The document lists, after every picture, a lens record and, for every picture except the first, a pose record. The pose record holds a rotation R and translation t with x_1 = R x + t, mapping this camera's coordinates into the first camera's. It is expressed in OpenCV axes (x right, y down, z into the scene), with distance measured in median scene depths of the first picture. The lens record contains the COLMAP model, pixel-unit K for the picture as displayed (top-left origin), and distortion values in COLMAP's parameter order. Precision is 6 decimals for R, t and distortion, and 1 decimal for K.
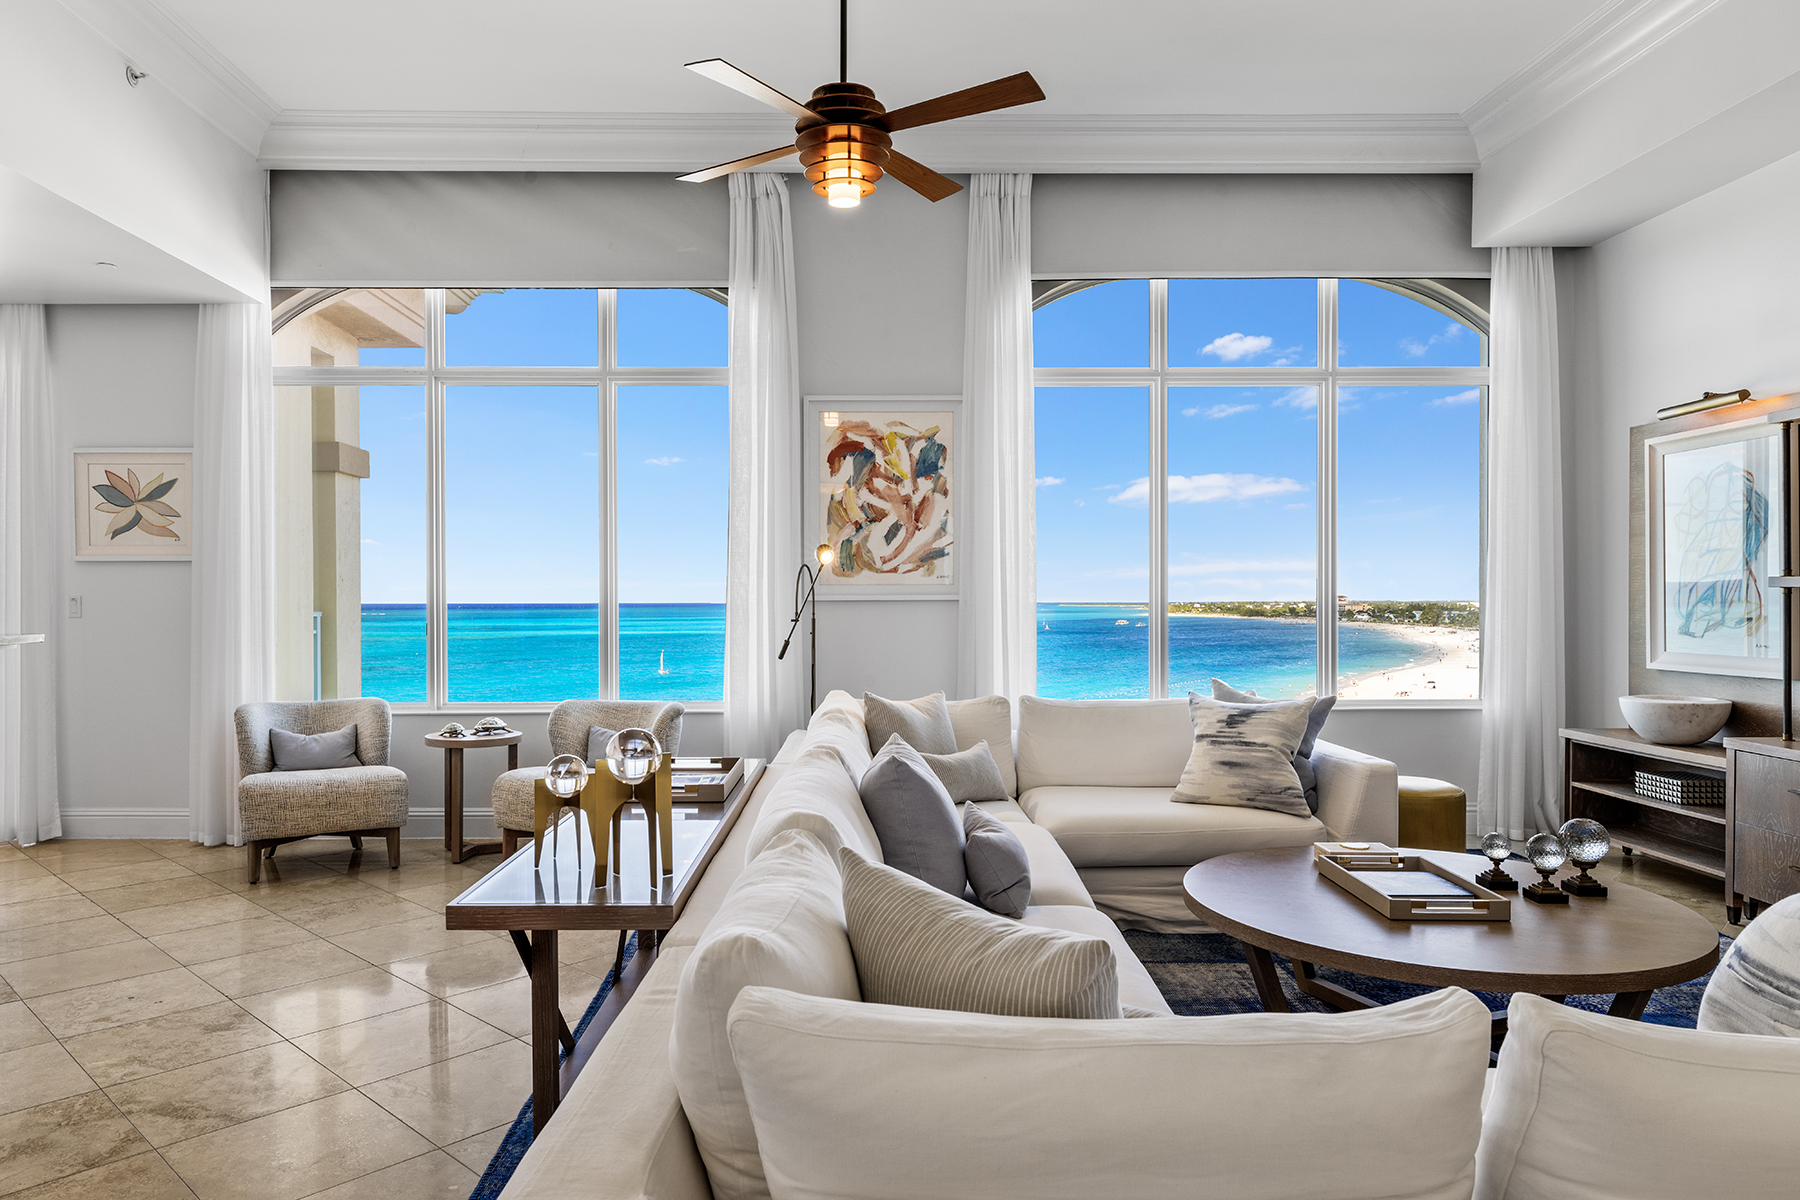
lens RADIAL K [[1151.3, 0, 845.2], [0, 1151.3, 612.7], [0, 0, 1]] dist [0.010236, -0.009647]
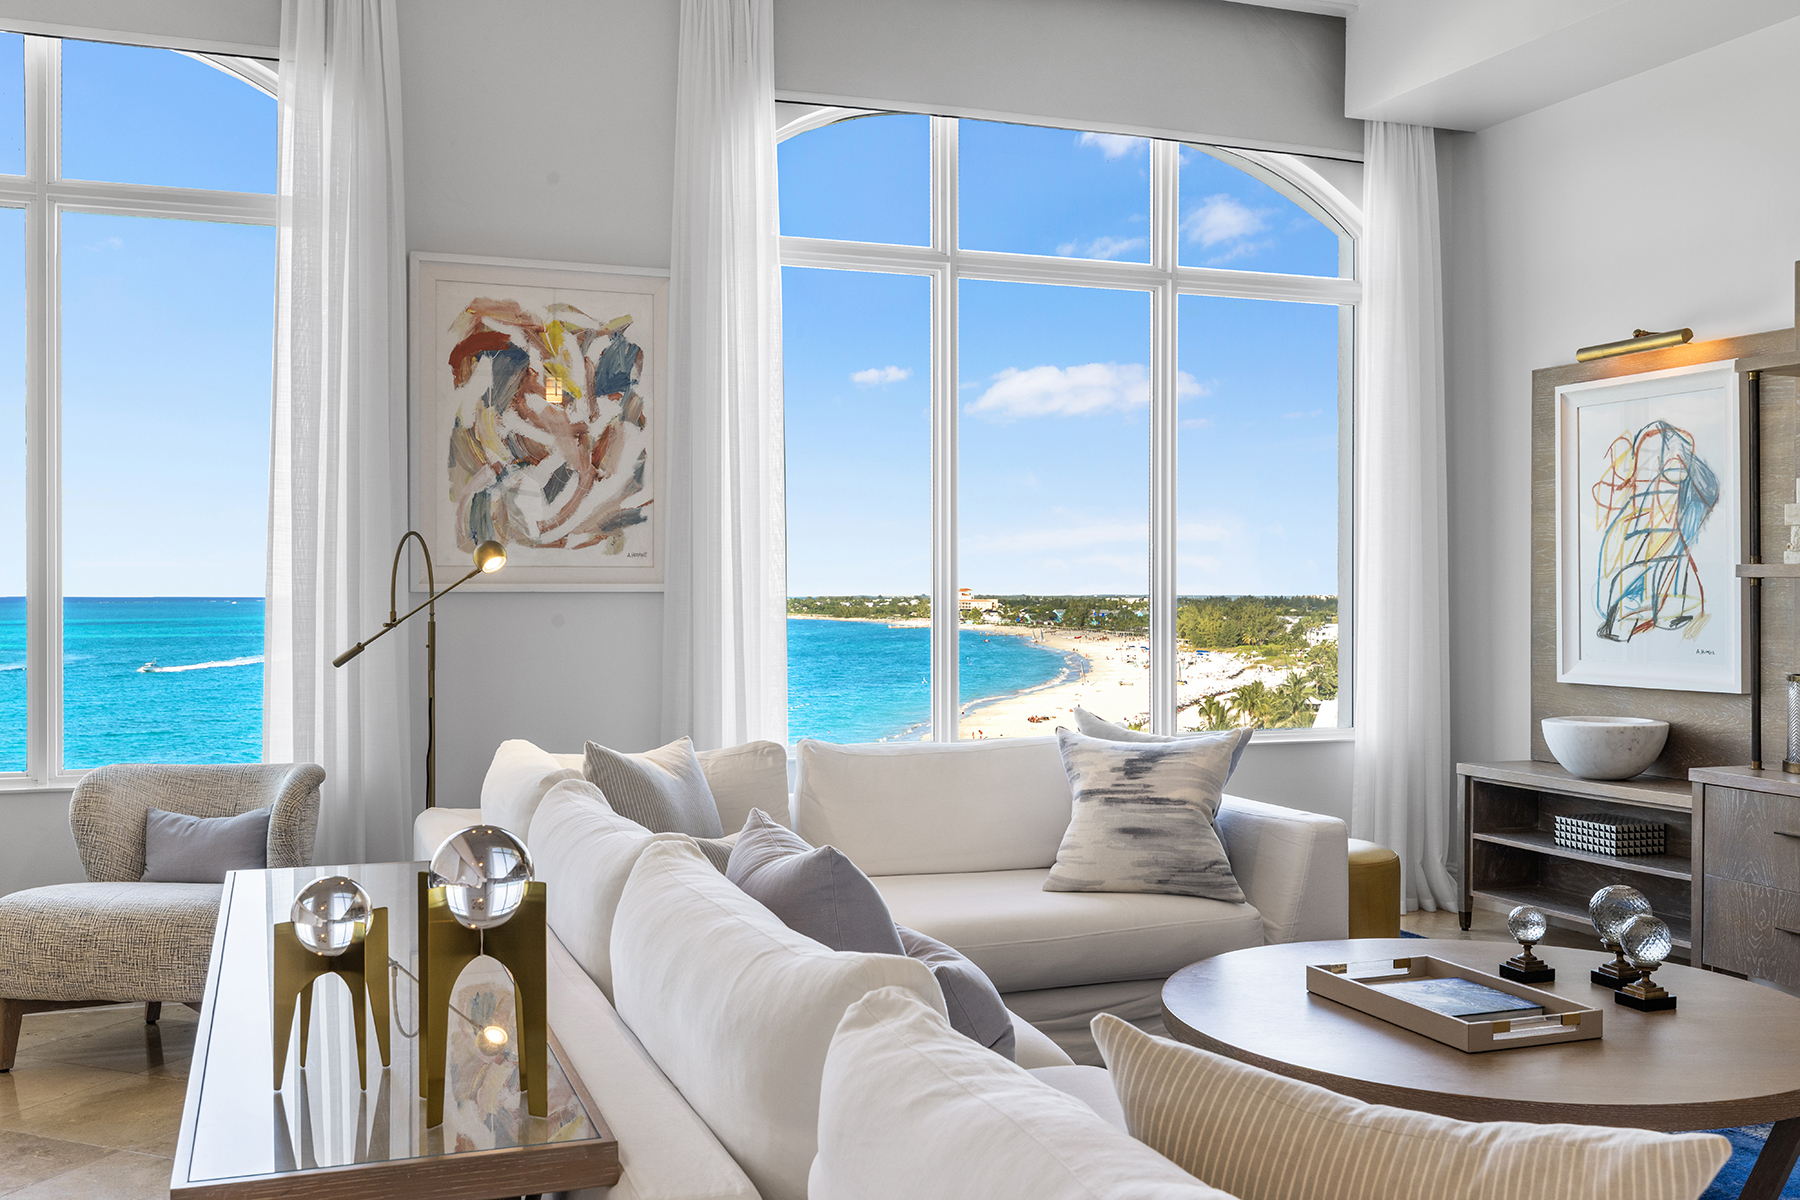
lens RADIAL K [[1716.2, 0, 895.5], [0, 1716.2, 602.6], [0, 0, 1]] dist [0.008490, 0.000000]
pose [[0.934293, -0.000124, 0.356507, -0.119976], [0.002143, 0.999984, -0.005269, 0.000212], [-0.356500, 0.005687, 0.934278, 0.072280]]
